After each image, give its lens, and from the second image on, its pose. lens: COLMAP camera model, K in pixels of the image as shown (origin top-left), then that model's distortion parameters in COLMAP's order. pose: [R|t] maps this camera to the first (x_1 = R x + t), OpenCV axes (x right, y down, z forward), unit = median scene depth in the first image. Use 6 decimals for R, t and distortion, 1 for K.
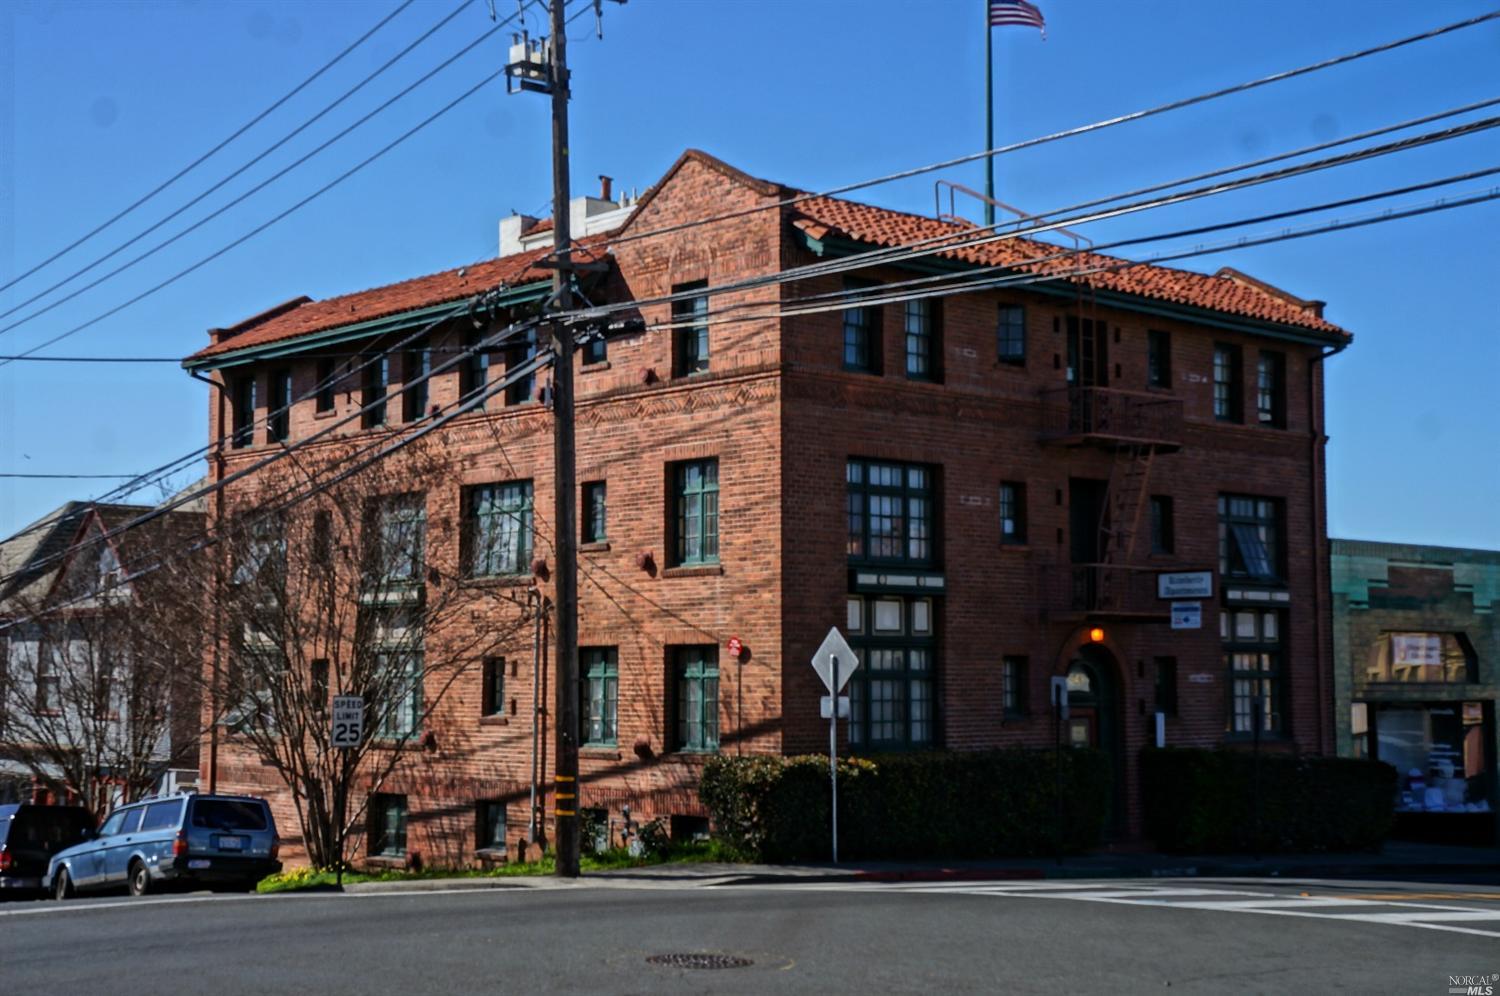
lens RADIAL K [[2123.9, 0, 750.0], [0, 2123.9, 498.0], [0, 0, 1]] dist [0.171992, 0.042053]
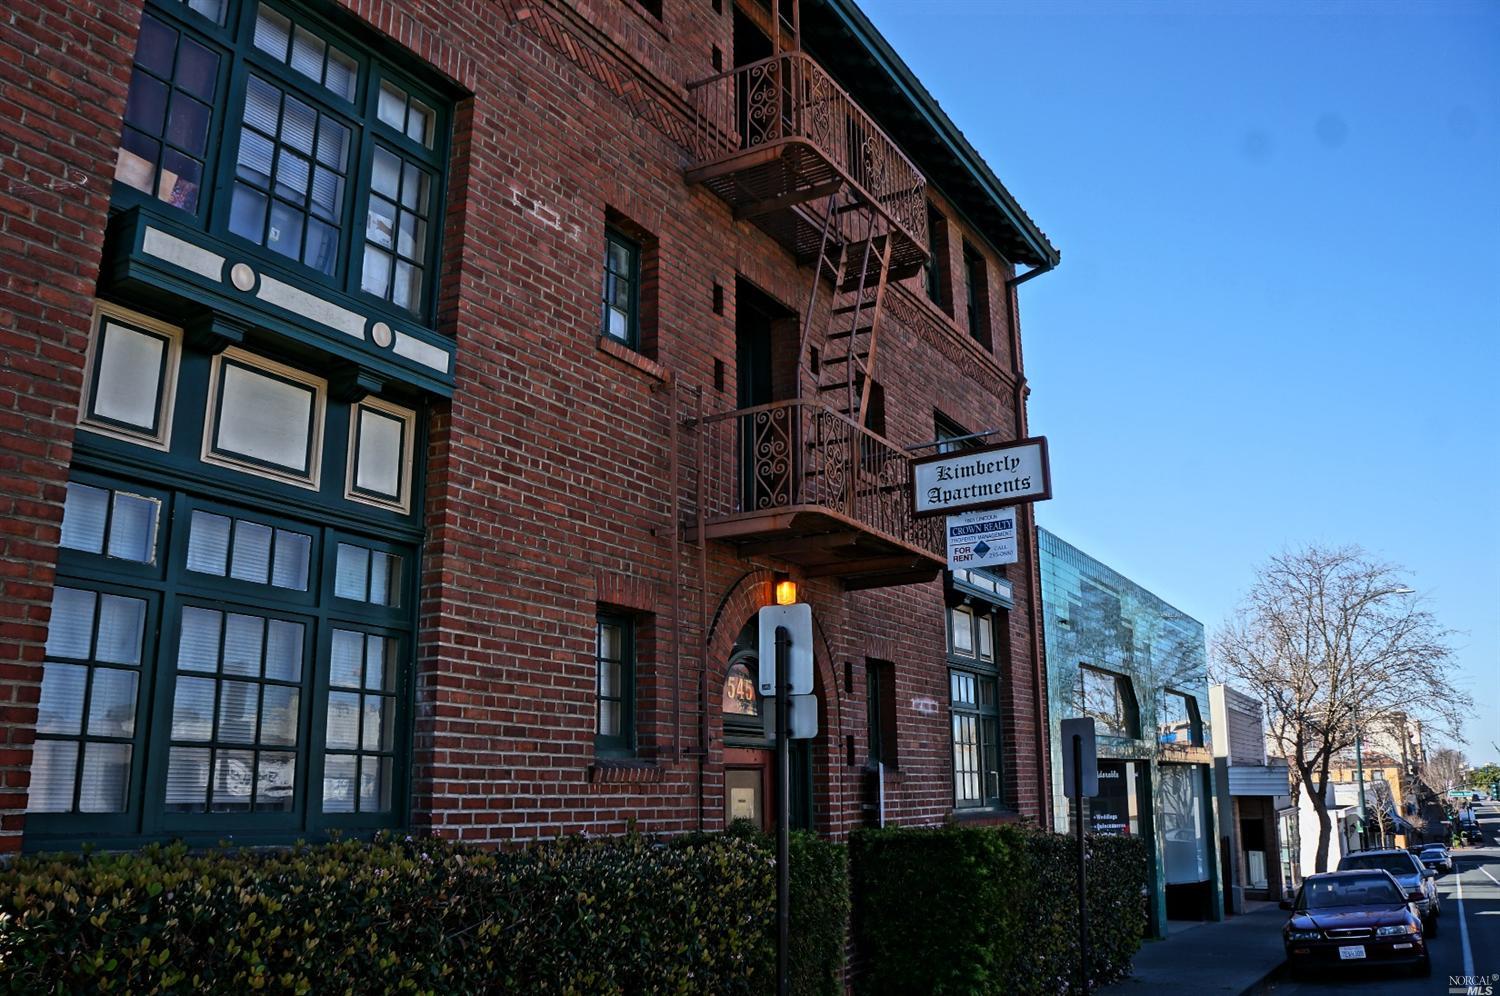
lens RADIAL K [[1192.4, 0, 750.0], [0, 1192.4, 498.0], [0, 0, 1]] dist [-0.174566, 0.124353]
pose [[0.960255, 0.060508, 0.272487, 0.083603], [-0.013947, 0.985403, -0.169667, 0.091147], [-0.278776, 0.159123, 0.947082, 0.769347]]
